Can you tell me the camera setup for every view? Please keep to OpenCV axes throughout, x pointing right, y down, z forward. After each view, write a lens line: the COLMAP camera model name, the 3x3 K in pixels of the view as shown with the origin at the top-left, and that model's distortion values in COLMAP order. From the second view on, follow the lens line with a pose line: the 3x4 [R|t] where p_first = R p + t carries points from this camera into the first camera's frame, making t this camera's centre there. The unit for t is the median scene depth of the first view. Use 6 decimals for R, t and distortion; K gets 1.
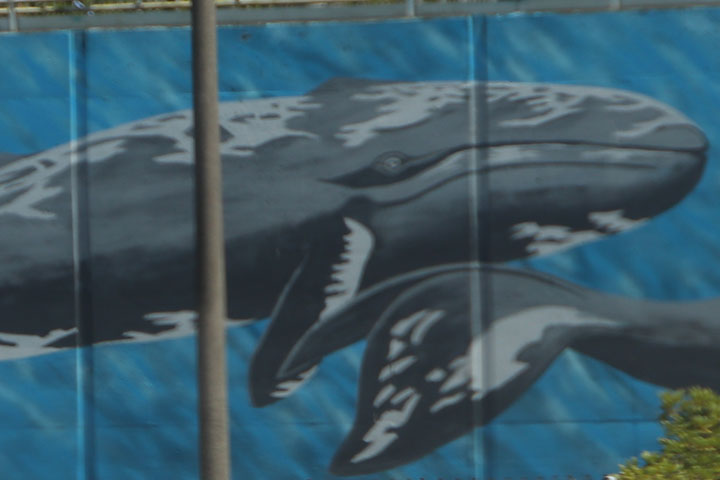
lens RADIAL K [[3188.3, 0, 360.0], [0, 3188.3, 240.2], [0, 0, 1]] dist [-0.055984, 0.000000]
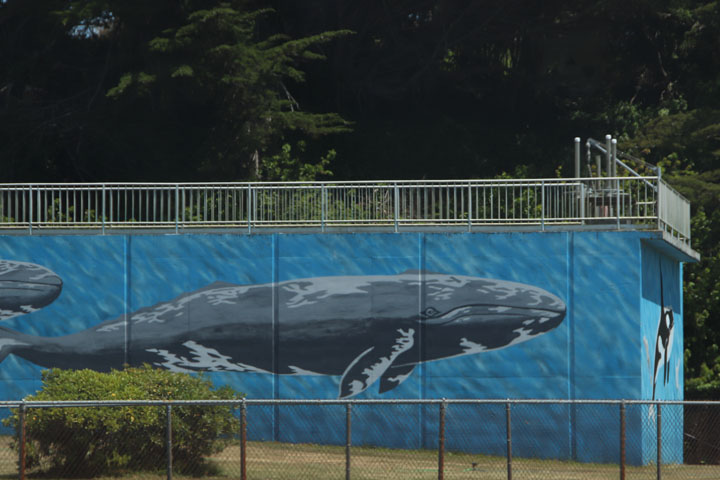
lens RADIAL K [[3188.3, 0, 360.0], [0, 3188.3, 240.1], [0, 0, 1]] dist [-0.055984, 0.000000]
pose [[0.968715, 0.017077, 0.247587, -0.339620], [-0.016789, 0.999854, -0.003277, -0.062875], [-0.247606, -0.000983, 0.968860, -1.831901]]
